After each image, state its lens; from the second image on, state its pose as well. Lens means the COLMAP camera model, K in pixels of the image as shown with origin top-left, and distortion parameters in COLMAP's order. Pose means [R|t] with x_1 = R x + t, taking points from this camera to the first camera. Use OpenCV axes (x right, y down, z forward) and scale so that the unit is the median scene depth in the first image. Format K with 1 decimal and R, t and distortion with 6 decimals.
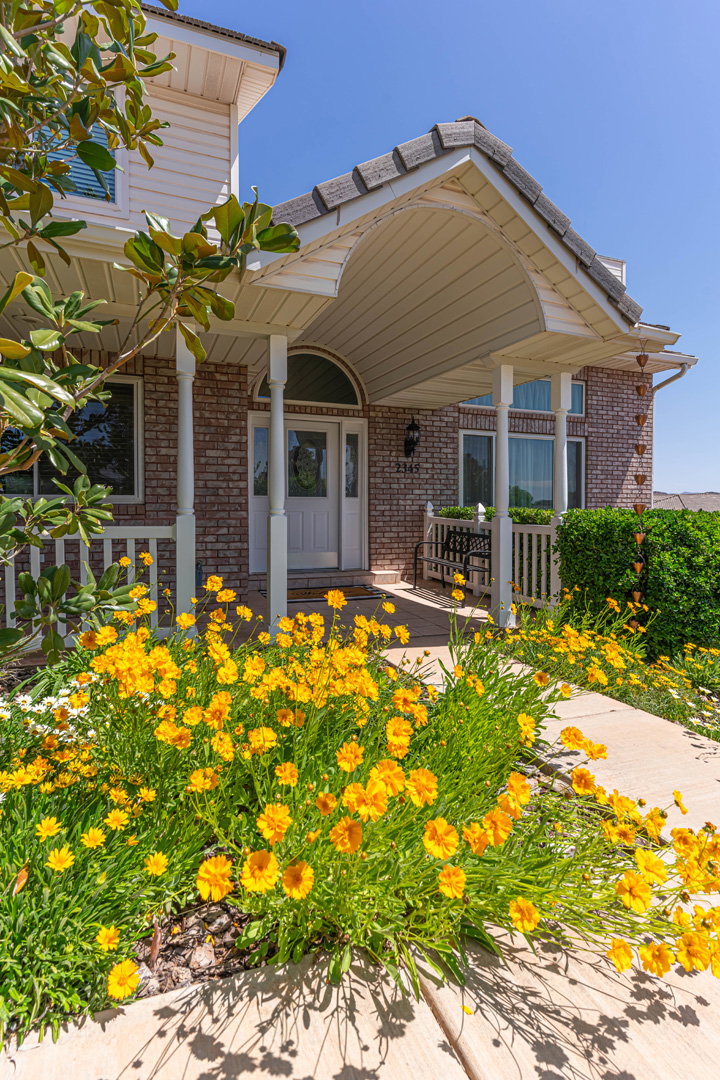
lens RADIAL K [[524.5, 0, 361.2], [0, 524.5, 538.8], [0, 0, 1]] dist [-0.002923, 0.000009]
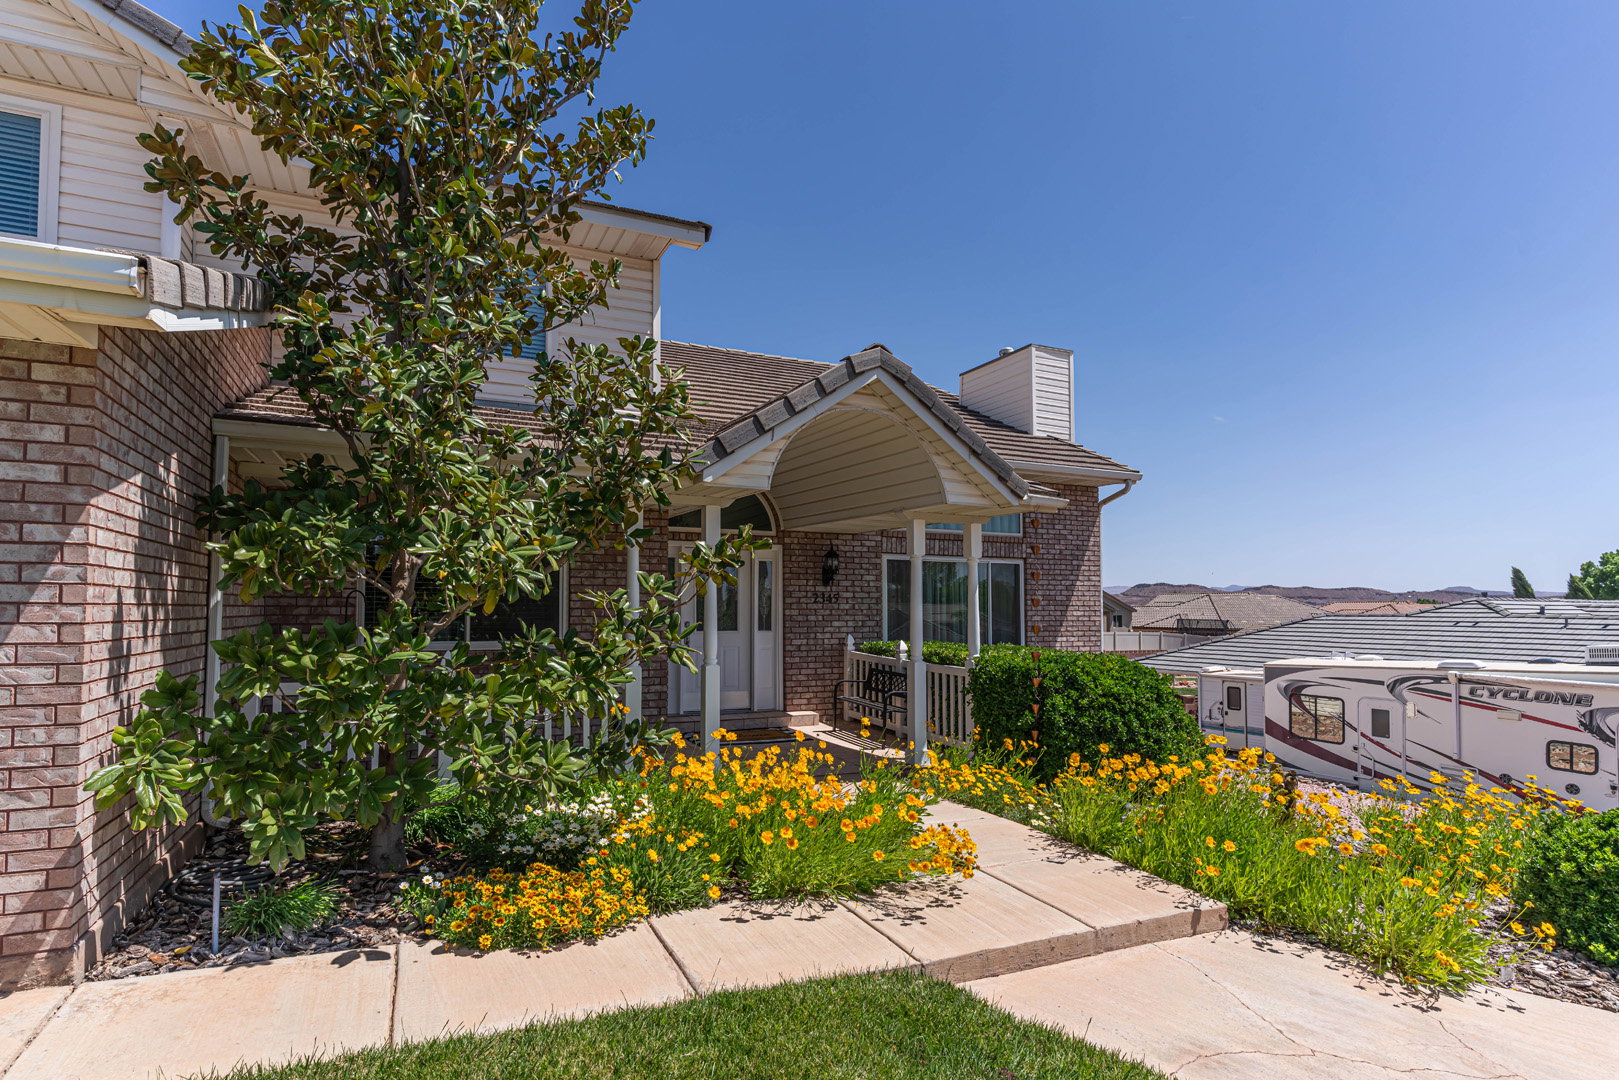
lens RADIAL K [[837.8, 0, 793.1], [0, 837.8, 621.0], [0, 0, 1]] dist [-0.000095, -0.000027]
pose [[0.998557, -0.003191, 0.053607, -0.055022], [0.005305, 0.999212, -0.039342, -0.045037], [-0.053439, 0.039569, 0.997787, -0.529069]]
